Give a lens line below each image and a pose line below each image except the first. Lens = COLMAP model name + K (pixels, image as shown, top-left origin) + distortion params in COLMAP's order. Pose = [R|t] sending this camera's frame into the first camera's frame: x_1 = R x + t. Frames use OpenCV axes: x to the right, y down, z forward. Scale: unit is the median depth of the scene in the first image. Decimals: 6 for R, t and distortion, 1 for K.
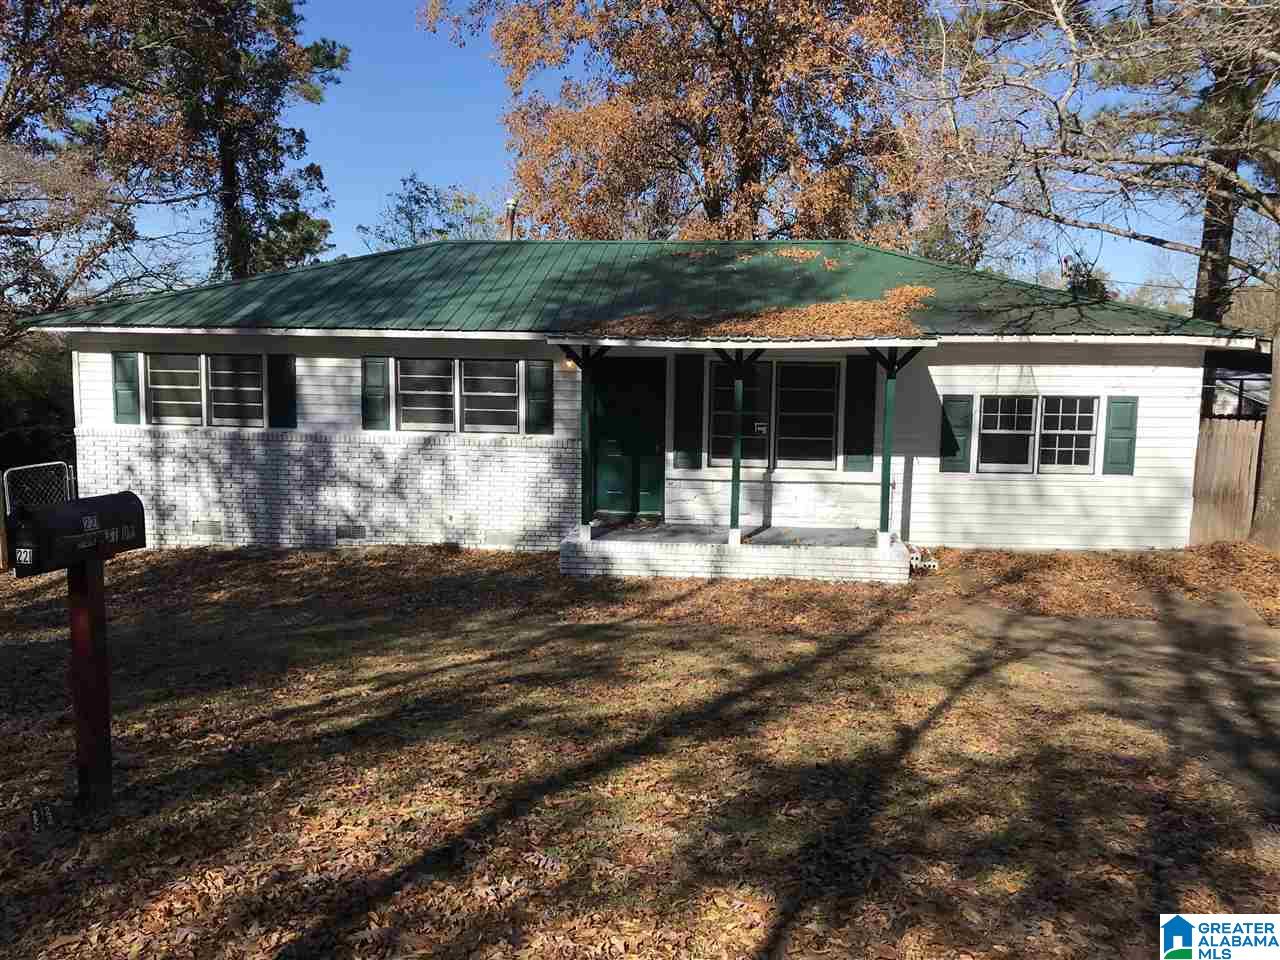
lens RADIAL K [[1088.3, 0, 630.0], [0, 1088.3, 485.5], [0, 0, 1]] dist [0.018110, -0.019705]
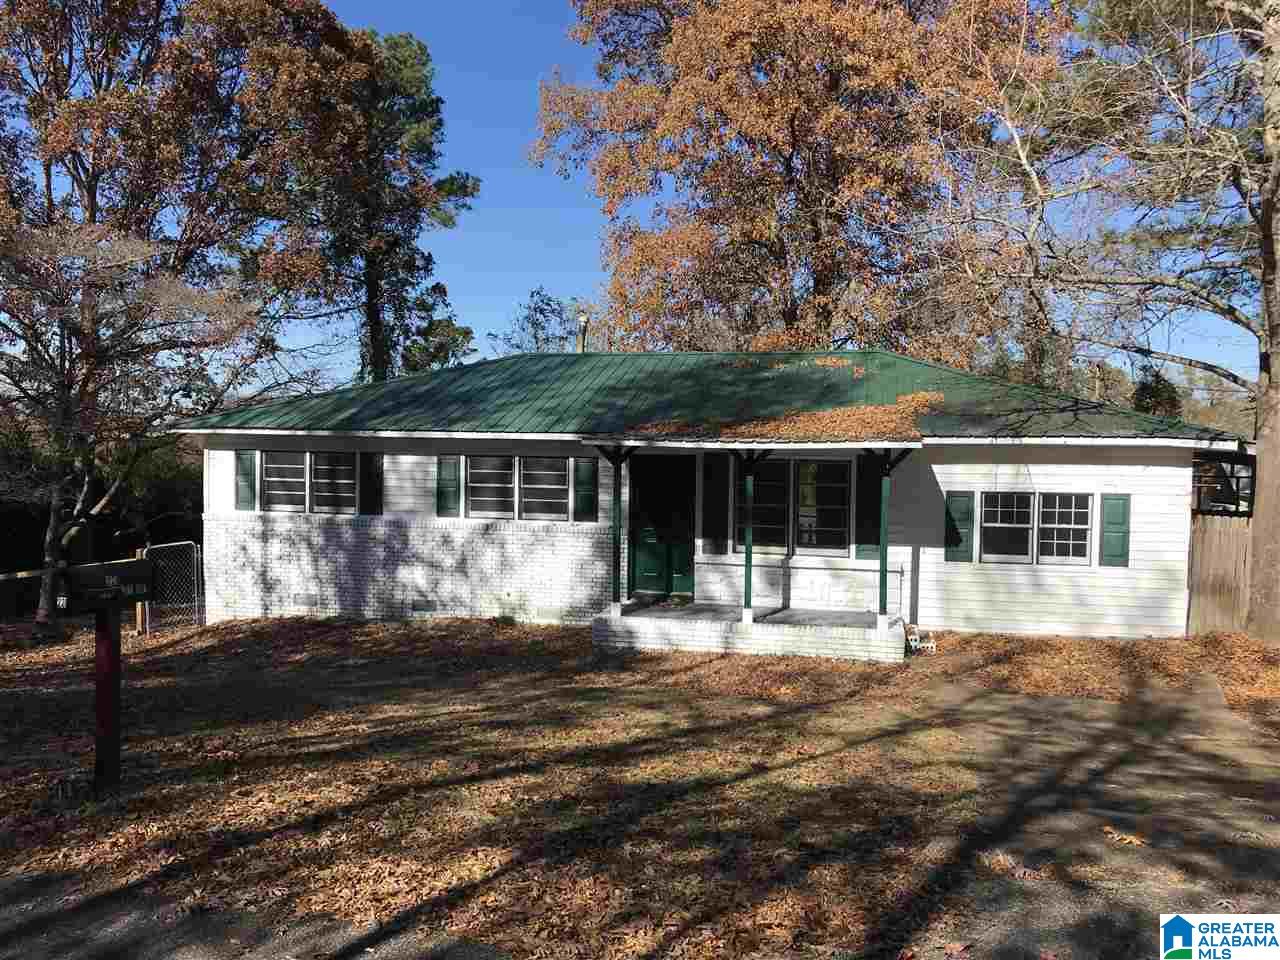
lens RADIAL K [[1067.1, 0, 651.5], [0, 1067.1, 489.8], [0, 0, 1]] dist [0.031930, -0.062482]
pose [[0.992326, 0.007411, -0.123427, 0.126786], [-0.017161, 0.996797, -0.078116, 0.004923], [0.122453, 0.079635, 0.989274, -0.101085]]
